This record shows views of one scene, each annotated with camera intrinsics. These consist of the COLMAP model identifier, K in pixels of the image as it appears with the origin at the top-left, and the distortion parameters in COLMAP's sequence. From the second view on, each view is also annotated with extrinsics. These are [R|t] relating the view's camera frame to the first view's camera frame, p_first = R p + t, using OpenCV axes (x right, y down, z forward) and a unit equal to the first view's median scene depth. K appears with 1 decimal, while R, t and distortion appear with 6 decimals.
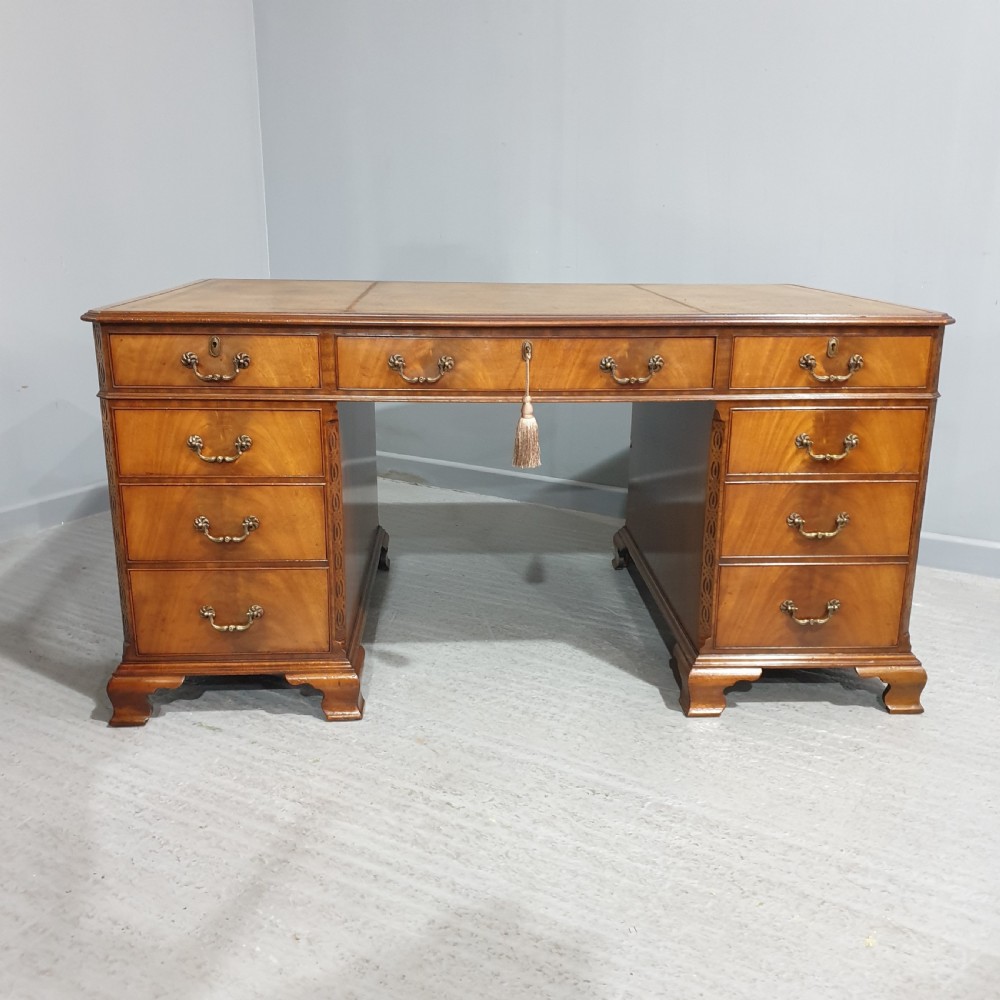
lens RADIAL K [[1073.3, 0, 508.2], [0, 1073.3, 553.9], [0, 0, 1]] dist [0.031773, 0.000000]
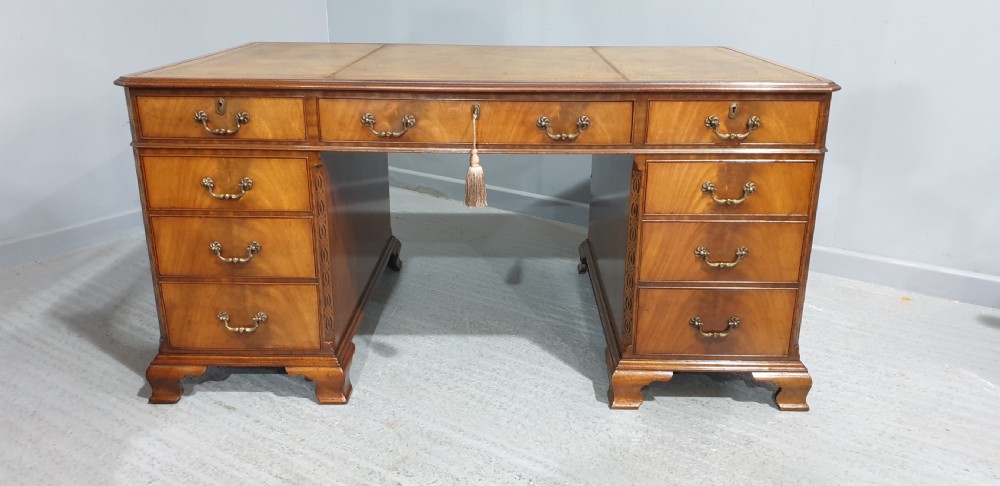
lens RADIAL K [[794.8, 0, 503.8], [0, 794.8, 253.2], [0, 0, 1]] dist [0.017901, -0.004574]
pose [[0.997691, 0.020655, -0.064695, 0.107151], [-0.018488, 0.999253, 0.033924, -0.058480], [0.065347, -0.032650, 0.997328, 0.101694]]
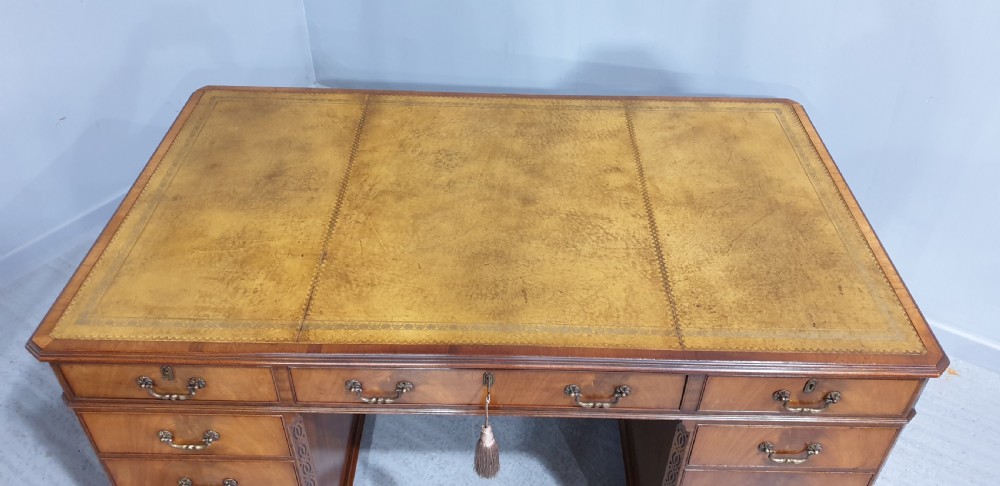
lens RADIAL K [[794.8, 0, 502.9], [0, 794.8, 269.8], [0, 0, 1]] dist [0.017901, -0.004574]
pose [[0.997134, 0.059479, -0.046765, 0.056601], [-0.035638, 0.914437, 0.403156, -0.550564], [0.066743, -0.400334, 0.913935, 0.376018]]
